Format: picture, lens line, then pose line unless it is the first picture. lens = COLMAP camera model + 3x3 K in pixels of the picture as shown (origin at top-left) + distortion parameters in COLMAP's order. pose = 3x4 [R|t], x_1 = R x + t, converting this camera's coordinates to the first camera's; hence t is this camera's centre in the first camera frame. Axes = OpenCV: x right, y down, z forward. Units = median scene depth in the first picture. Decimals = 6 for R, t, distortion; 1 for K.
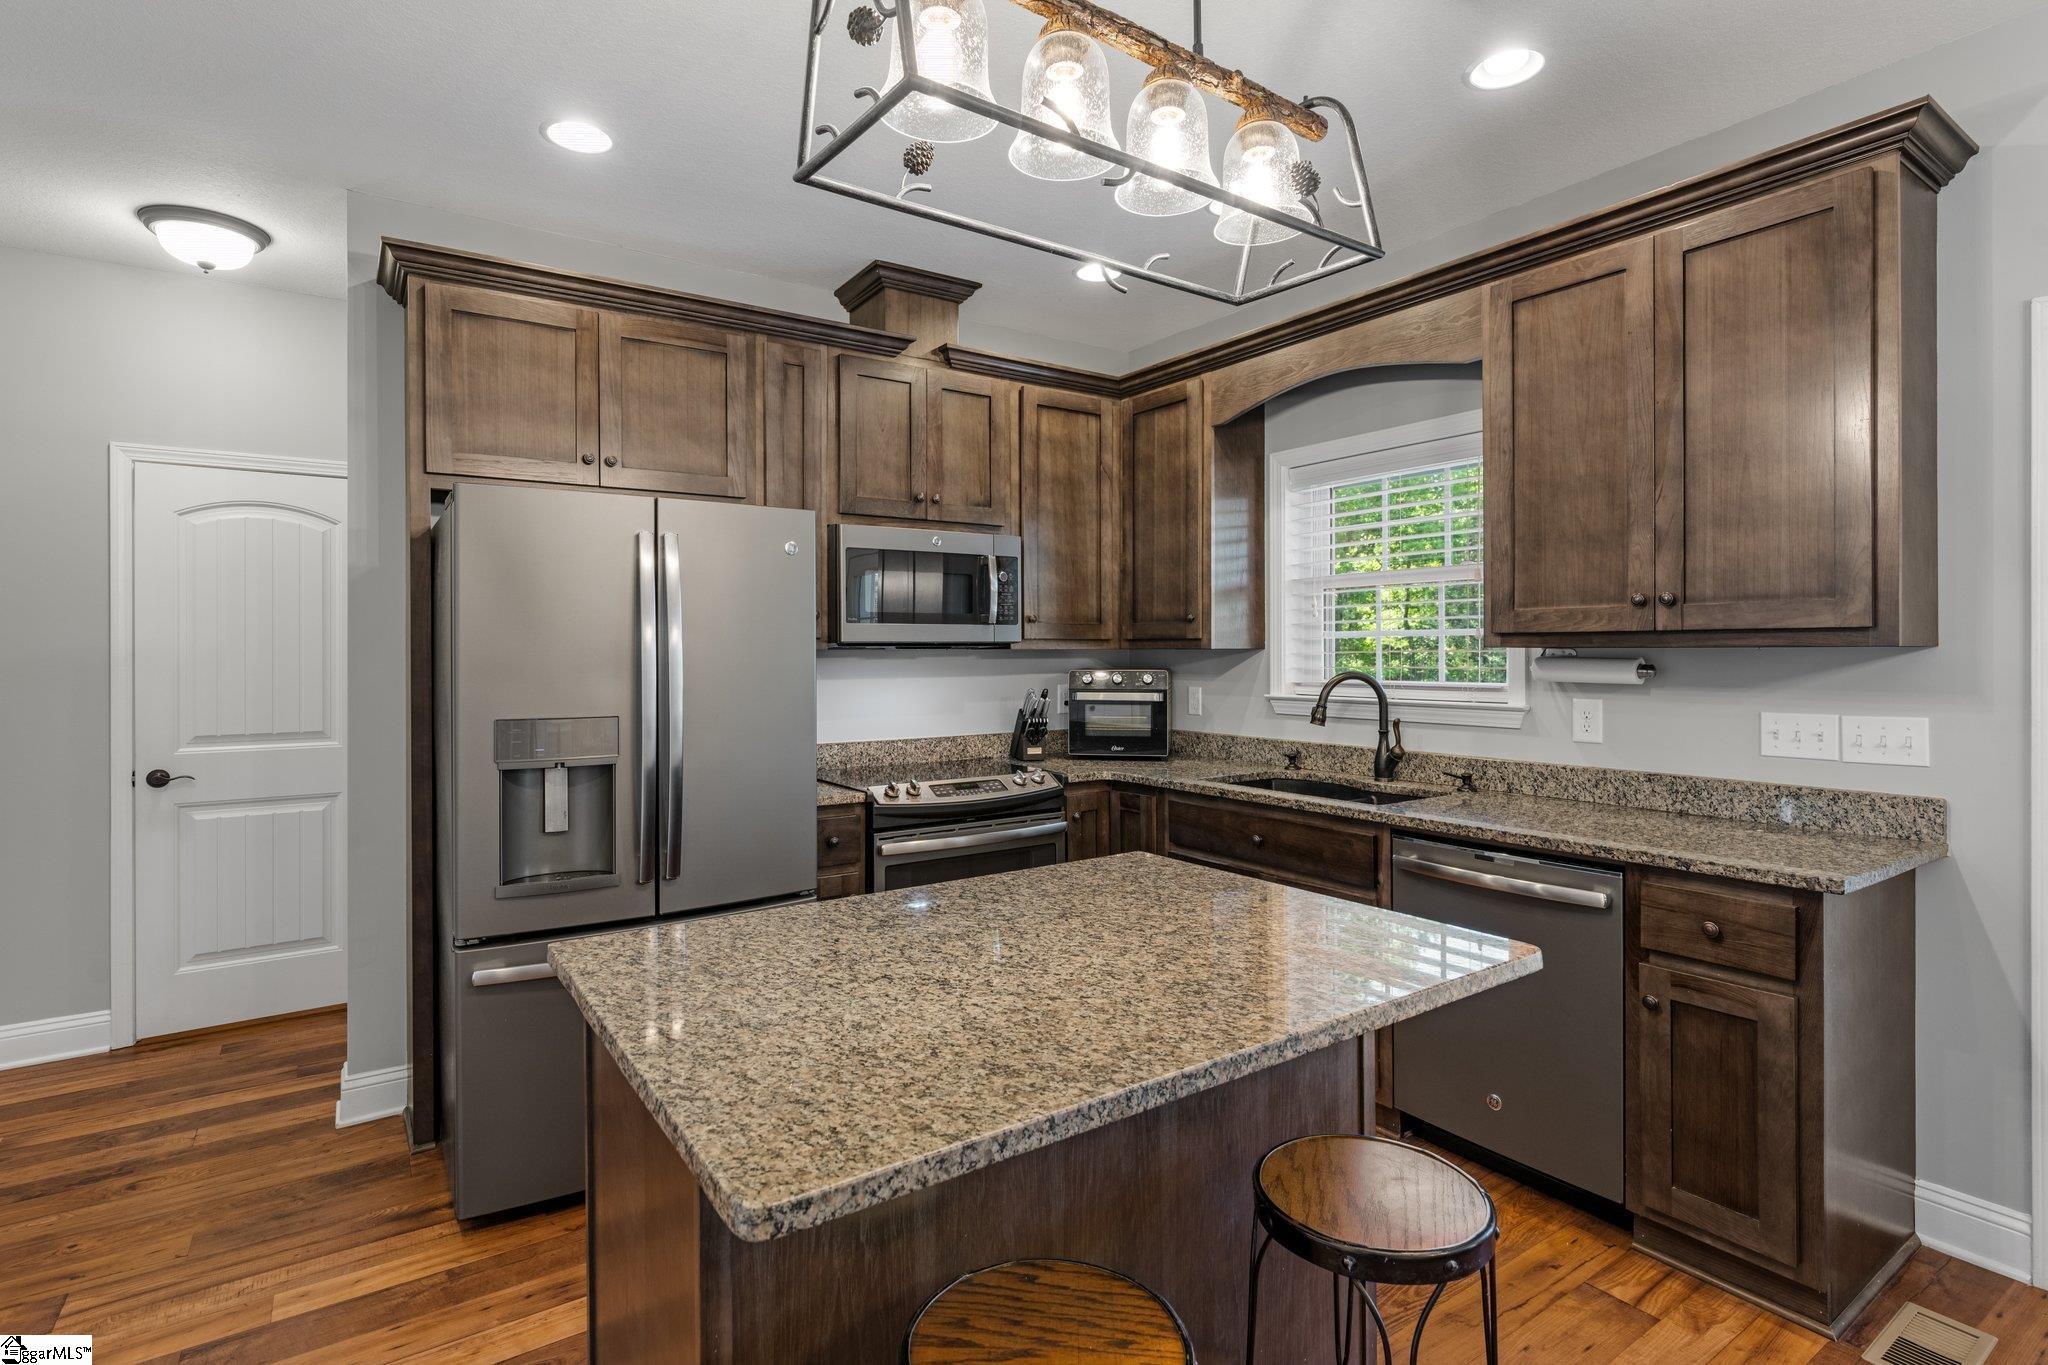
lens RADIAL K [[1001.3, 0, 1014.1], [0, 1001.3, 655.4], [0, 0, 1]] dist [-0.005470, 0.001891]
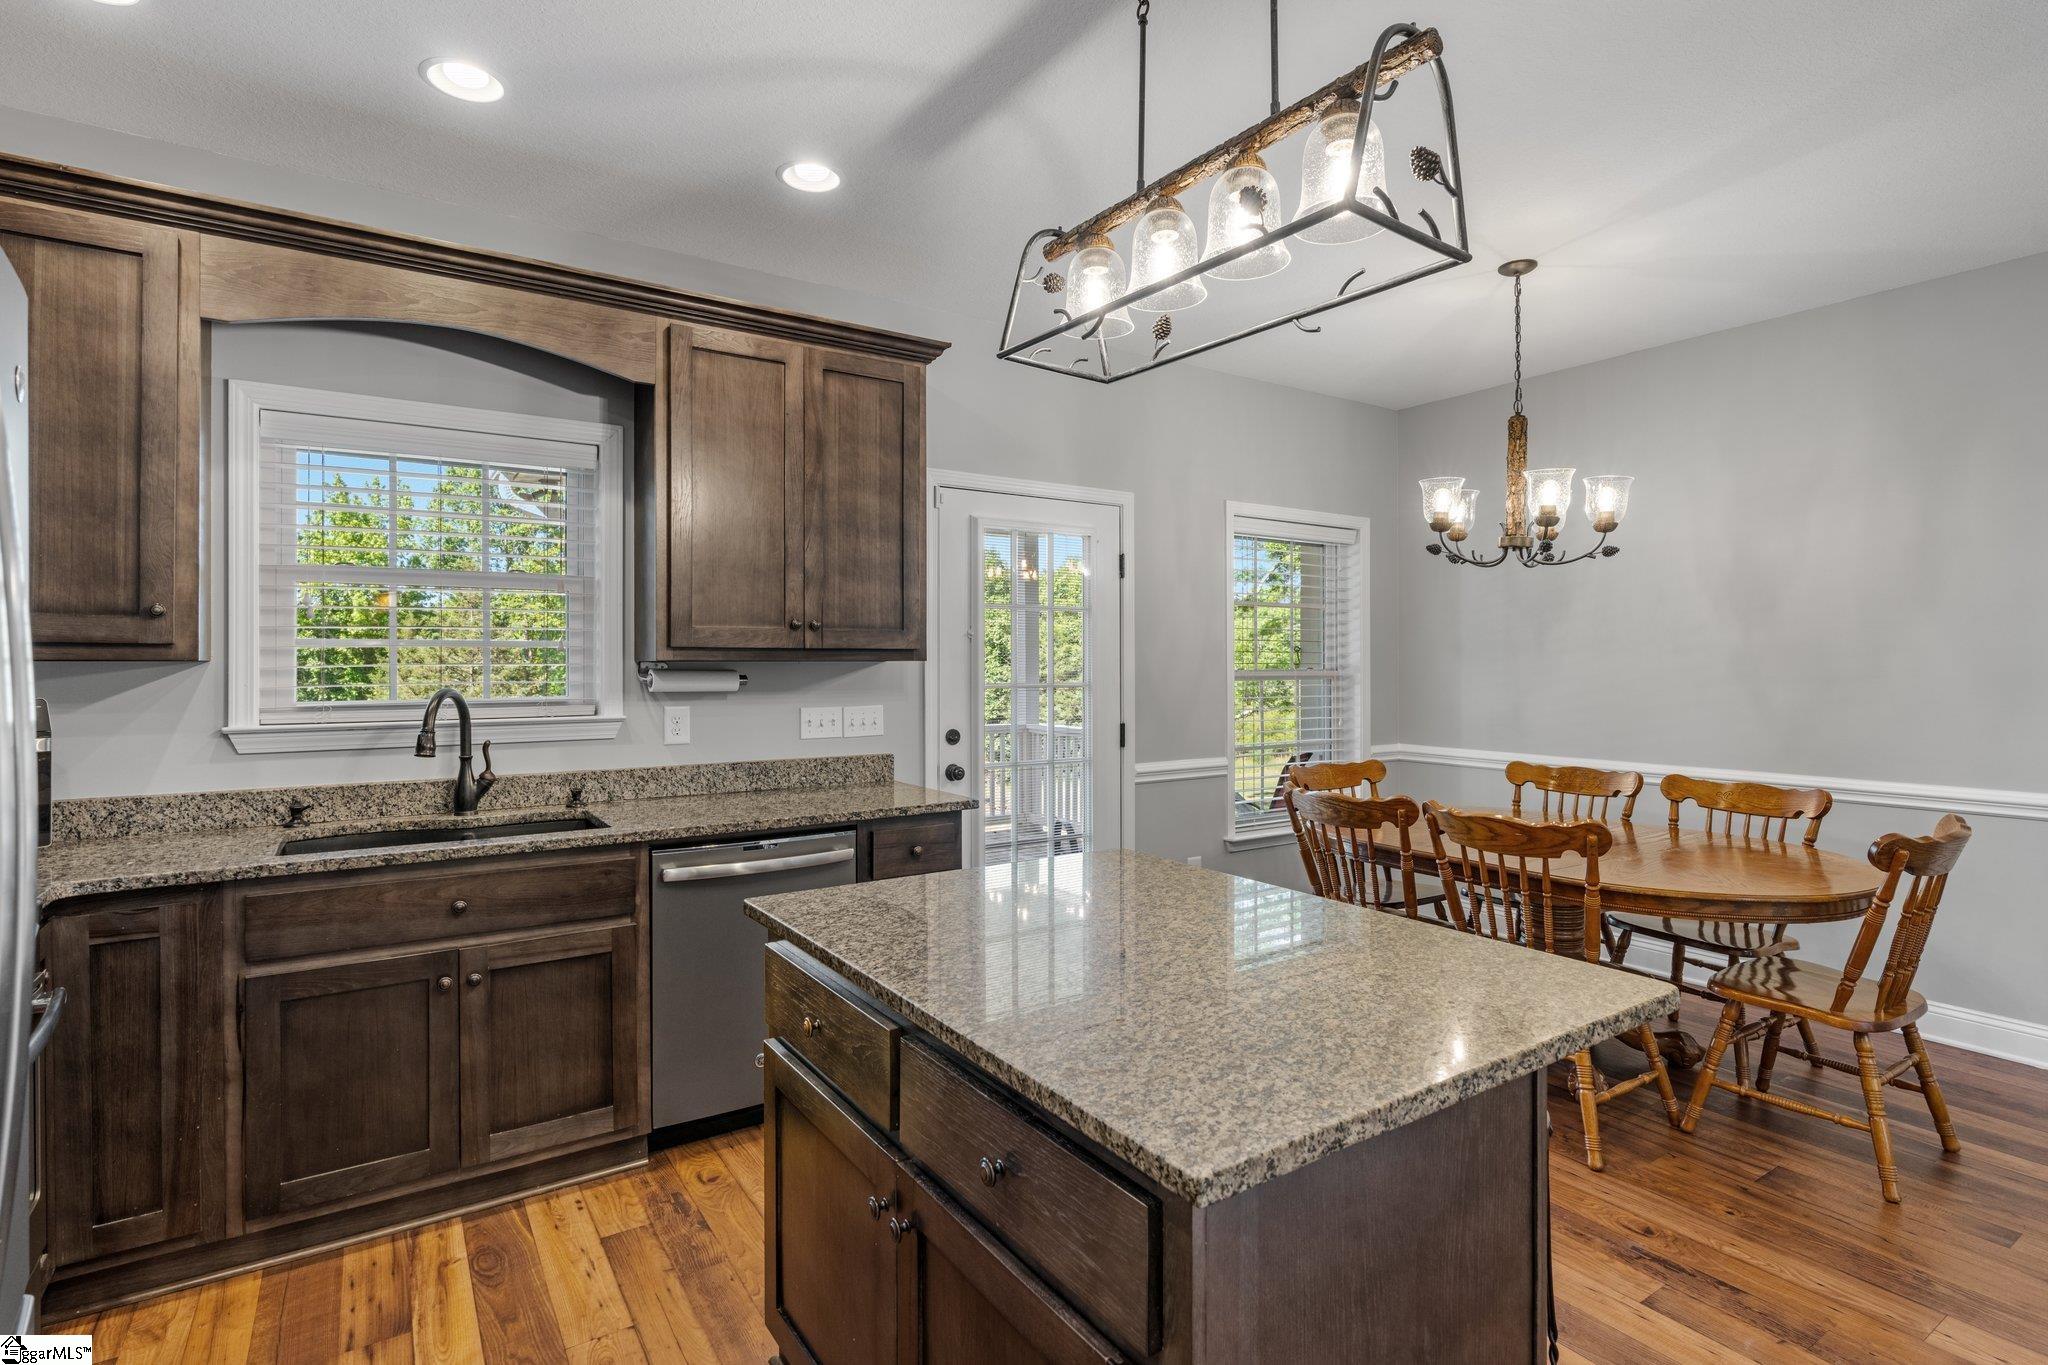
lens RADIAL K [[1001.3, 0, 1014.1], [0, 1001.3, 655.4], [0, 0, 1]] dist [-0.005470, 0.001891]
pose [[0.013676, 0.010682, 0.999849, -0.525217], [0.006132, 0.999923, -0.010766, 0.000270], [-0.999888, 0.006279, 0.013609, 0.556511]]
